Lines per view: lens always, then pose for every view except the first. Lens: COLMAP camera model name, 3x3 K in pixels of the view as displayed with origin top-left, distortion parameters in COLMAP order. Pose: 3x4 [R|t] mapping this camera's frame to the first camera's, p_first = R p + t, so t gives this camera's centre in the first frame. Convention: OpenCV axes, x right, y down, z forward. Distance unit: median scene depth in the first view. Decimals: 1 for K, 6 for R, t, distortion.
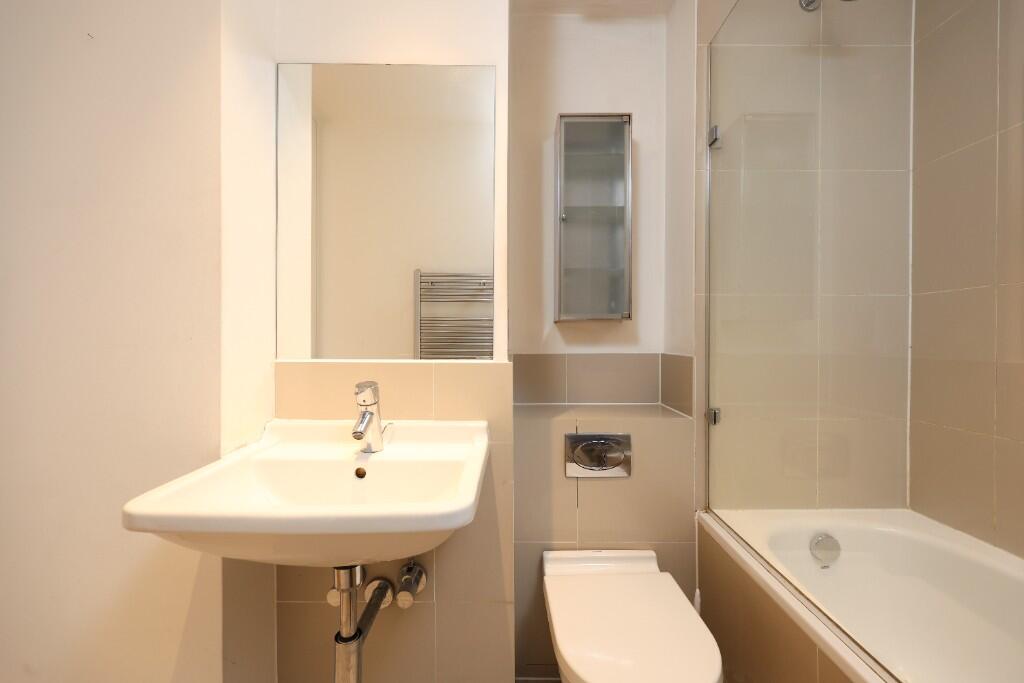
lens RADIAL K [[414.9, 0, 512.0], [0, 414.9, 341.5], [0, 0, 1]] dist [0.000989, 0.000225]
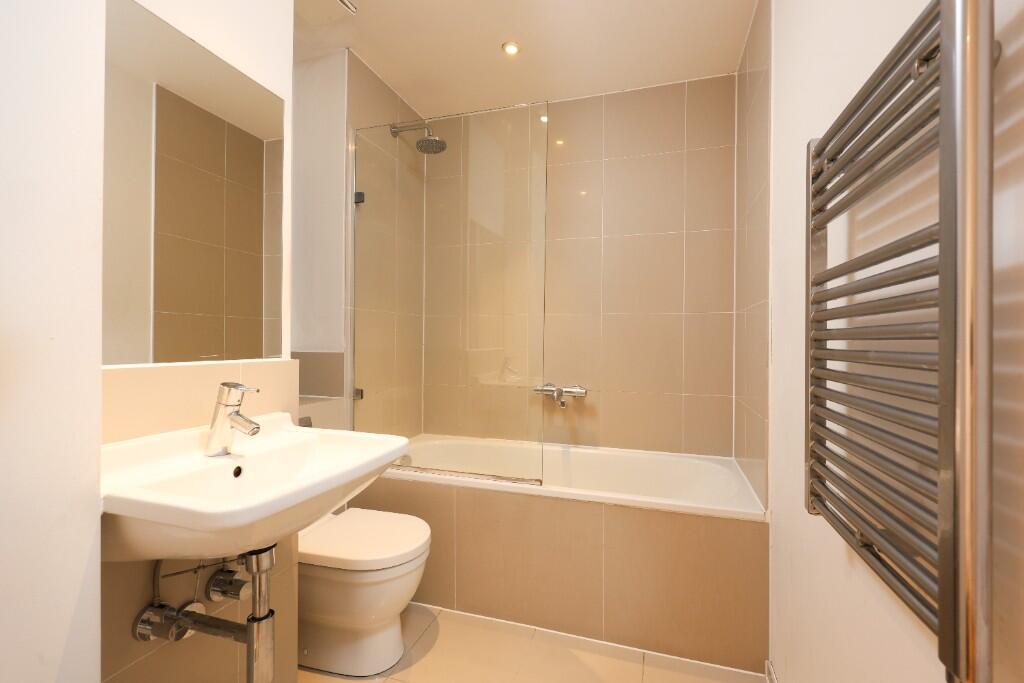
lens RADIAL K [[462.2, 0, 512.0], [0, 462.2, 341.5], [0, 0, 1]] dist [-0.000150, 0.000002]
pose [[0.296329, 0.004630, 0.955075, -1.059169], [-0.012408, 0.999923, -0.000997, -0.009676], [-0.955005, -0.011555, 0.296363, 0.018116]]
